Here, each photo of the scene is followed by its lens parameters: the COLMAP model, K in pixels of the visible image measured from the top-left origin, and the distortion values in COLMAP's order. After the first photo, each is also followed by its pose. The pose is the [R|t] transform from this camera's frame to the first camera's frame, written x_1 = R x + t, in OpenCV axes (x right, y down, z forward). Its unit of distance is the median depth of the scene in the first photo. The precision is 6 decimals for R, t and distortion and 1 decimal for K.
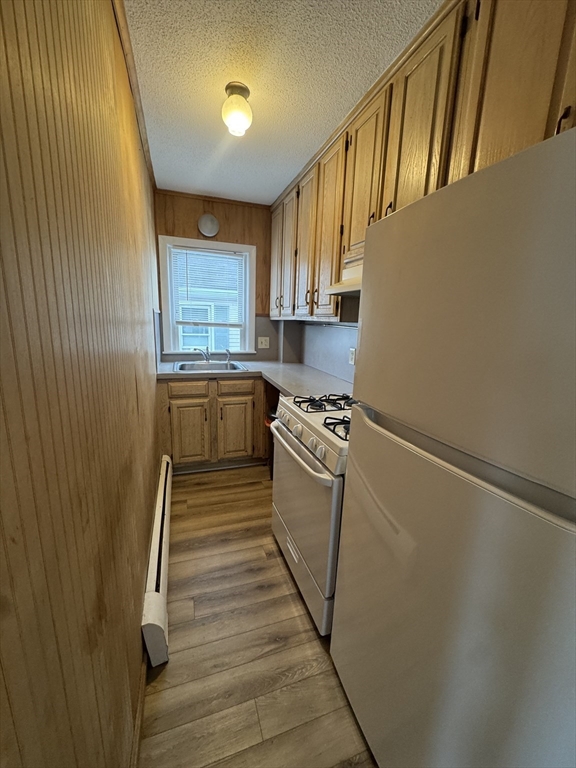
lens RADIAL K [[306.5, 0, 288.1], [0, 306.5, 384.7], [0, 0, 1]] dist [-0.004737, 0.000715]
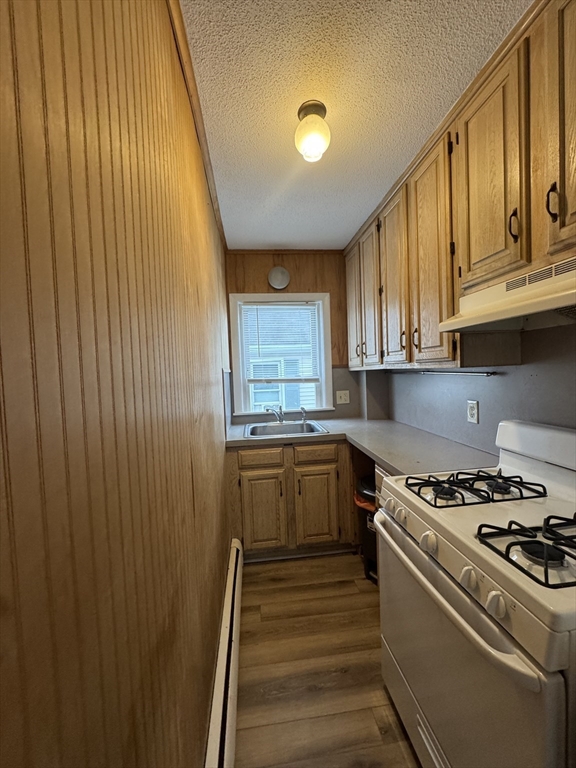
lens RADIAL K [[306.5, 0, 286.9], [0, 306.5, 383.9], [0, 0, 1]] dist [-0.004737, 0.000715]
pose [[0.973732, -0.062868, -0.218844, -0.064985], [0.025557, 0.985231, -0.169314, -0.048721], [0.226256, 0.159274, 0.960958, 0.194488]]
